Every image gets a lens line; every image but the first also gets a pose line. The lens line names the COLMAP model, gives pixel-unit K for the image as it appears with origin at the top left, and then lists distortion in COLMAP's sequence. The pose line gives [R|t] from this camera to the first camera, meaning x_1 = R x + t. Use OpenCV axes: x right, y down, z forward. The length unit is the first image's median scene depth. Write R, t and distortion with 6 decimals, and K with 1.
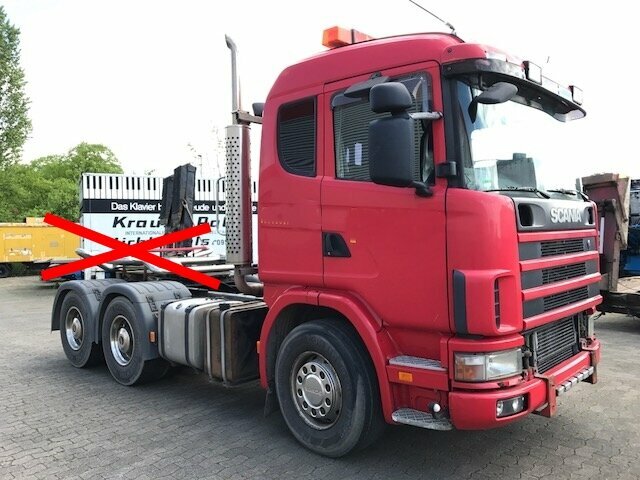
lens RADIAL K [[523.2, 0, 325.5], [0, 523.2, 239.2], [0, 0, 1]] dist [0.006015, -0.003932]
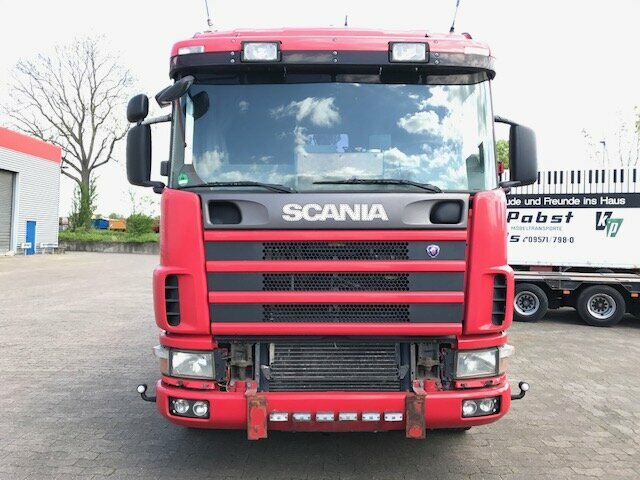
lens RADIAL K [[523.2, 0, 324.9], [0, 523.2, 239.0], [0, 0, 1]] dist [0.006015, -0.003932]
pose [[0.662349, 0.037338, -0.748264, 0.134922], [-0.030441, 0.999274, 0.022917, -0.002685], [0.748576, 0.007599, 0.663005, 0.062193]]
